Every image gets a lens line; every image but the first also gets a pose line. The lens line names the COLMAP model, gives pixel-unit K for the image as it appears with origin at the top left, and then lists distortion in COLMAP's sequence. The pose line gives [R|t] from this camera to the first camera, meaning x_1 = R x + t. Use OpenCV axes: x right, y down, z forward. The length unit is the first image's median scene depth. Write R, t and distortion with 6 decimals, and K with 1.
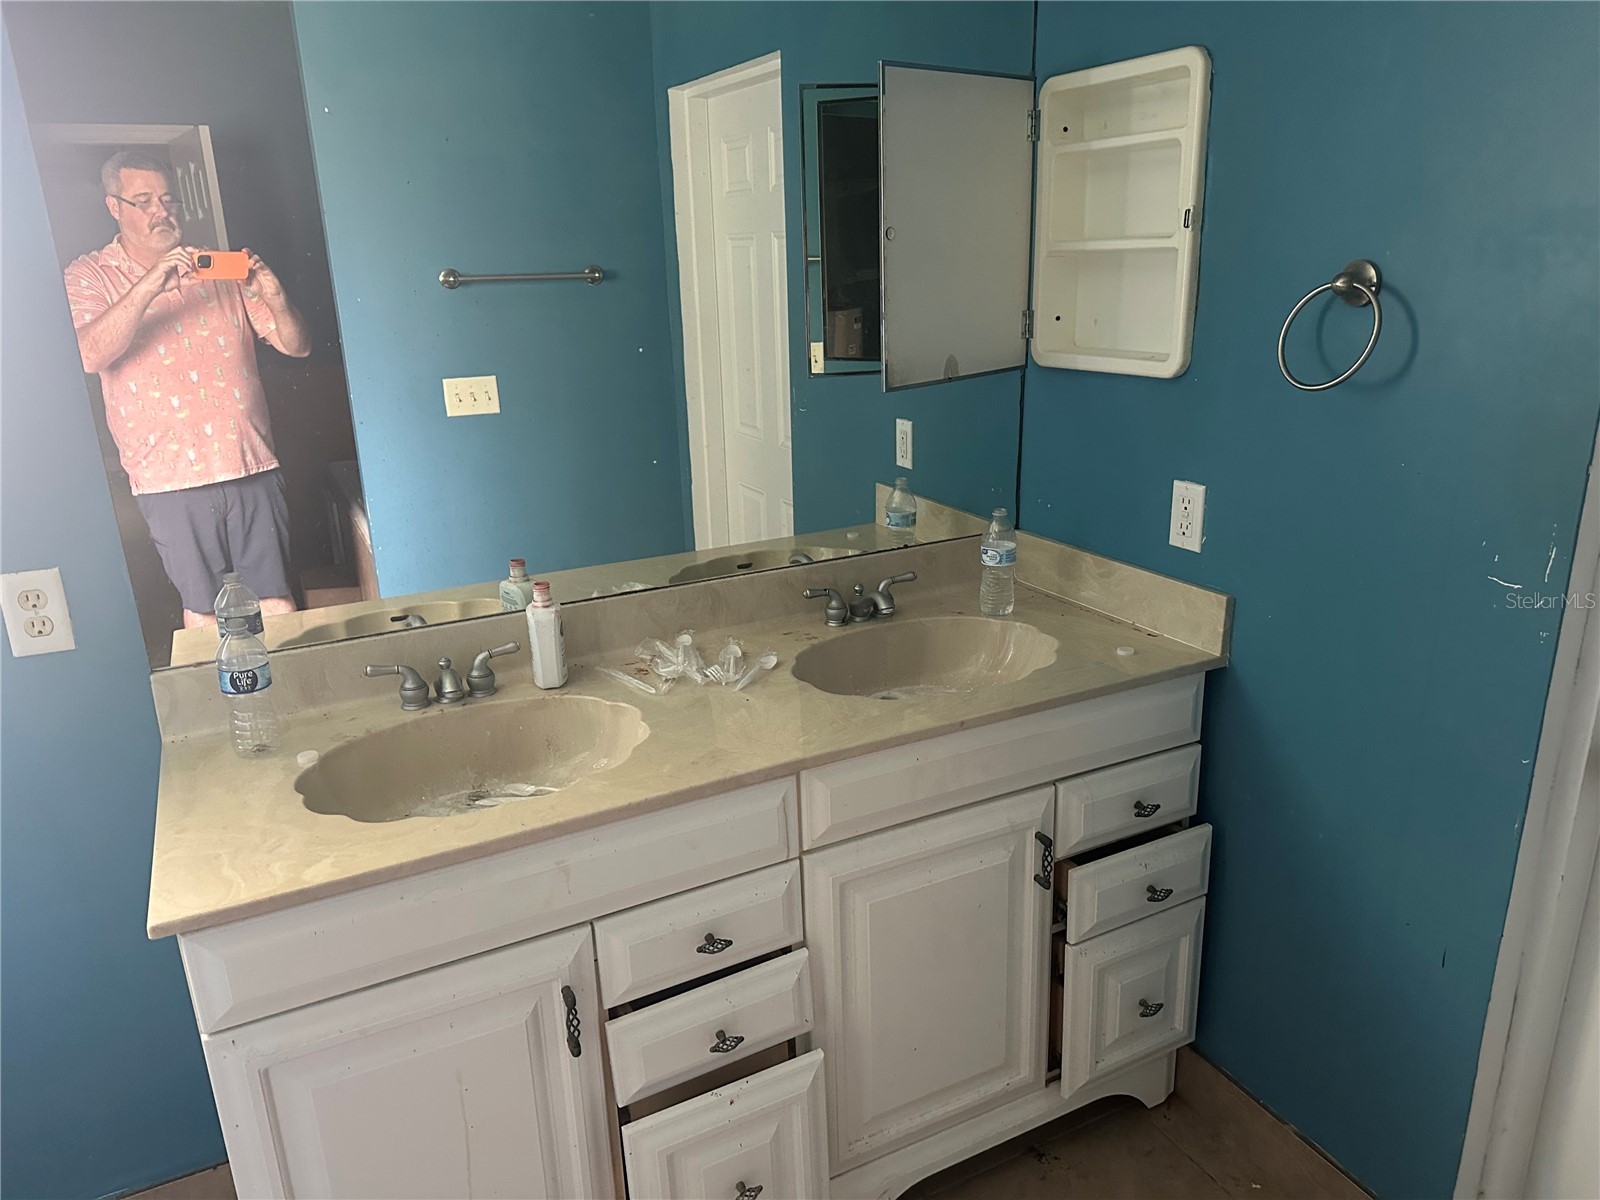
lens RADIAL K [[1113.7, 0, 802.0], [0, 1113.7, 603.3], [0, 0, 1]] dist [0.078060, -0.088457]
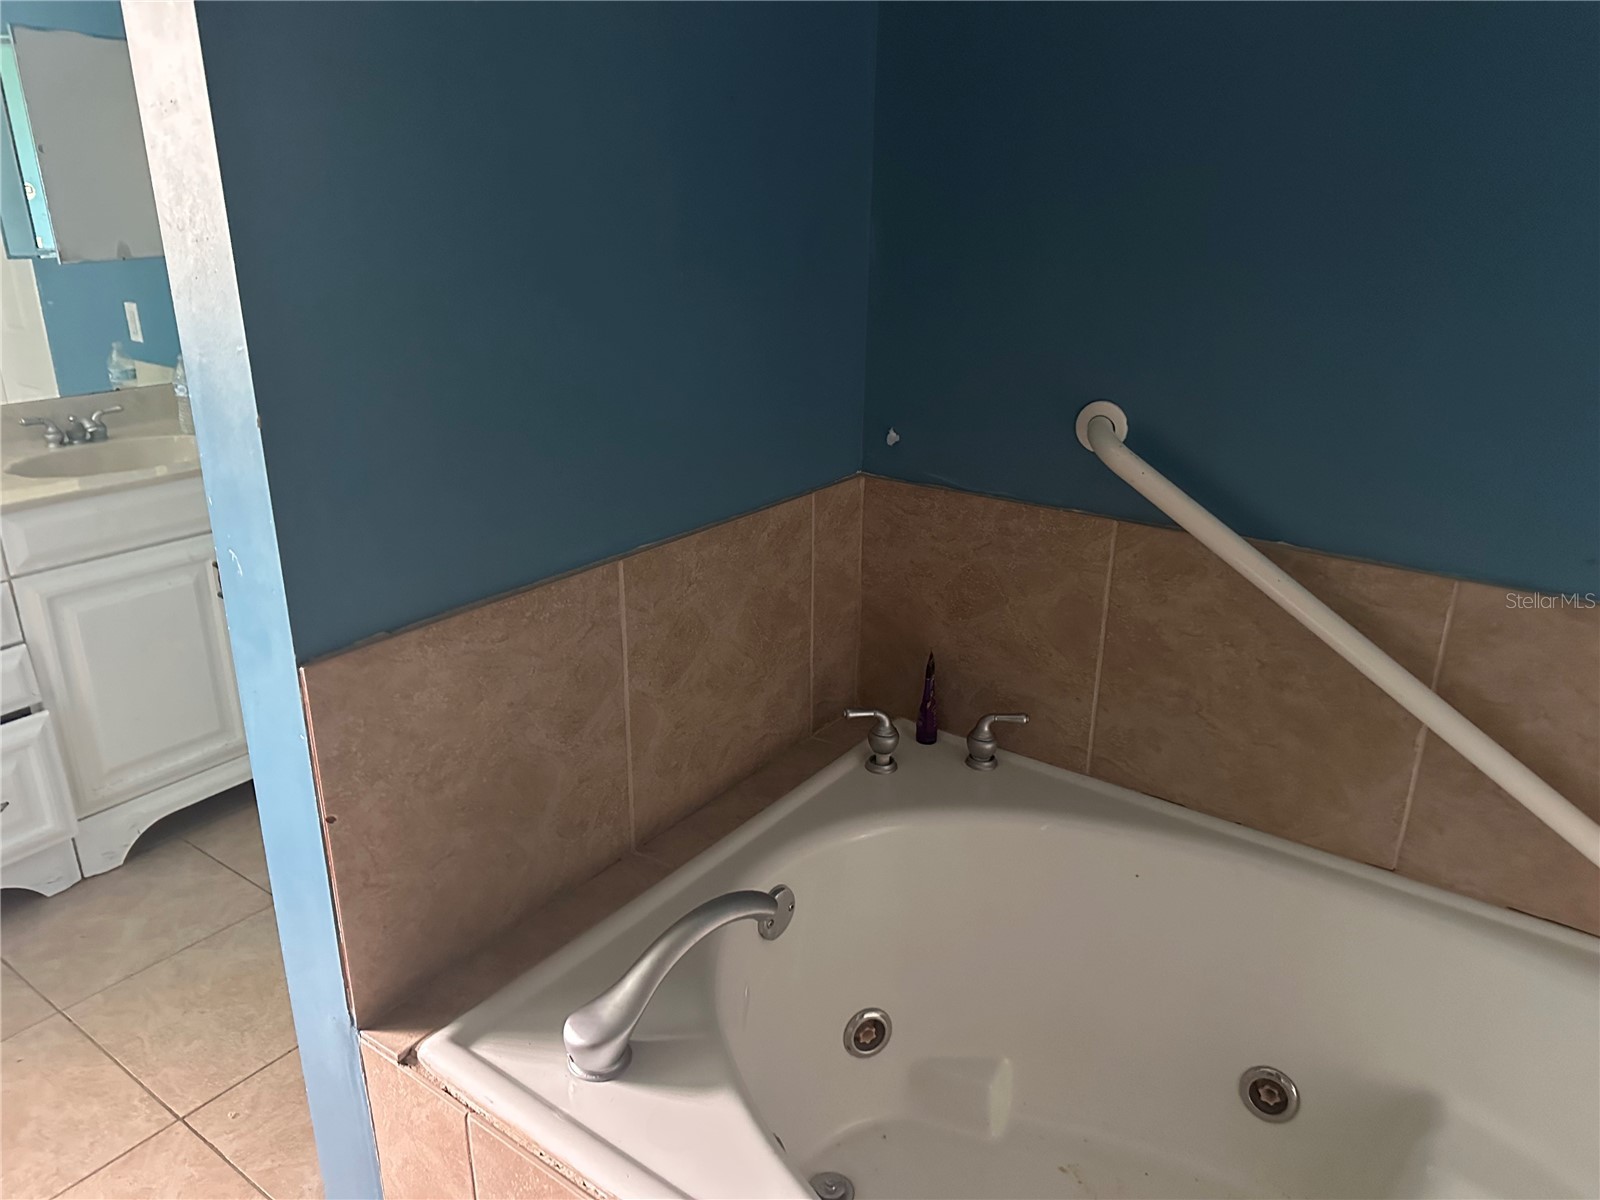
lens RADIAL K [[1113.7, 0, 802.0], [0, 1113.7, 603.3], [0, 0, 1]] dist [0.078060, -0.088457]
pose [[0.887295, -0.122344, 0.444680, 0.196031], [0.103547, 0.992404, 0.066426, 0.205988], [-0.449429, -0.012895, 0.893223, -0.592043]]
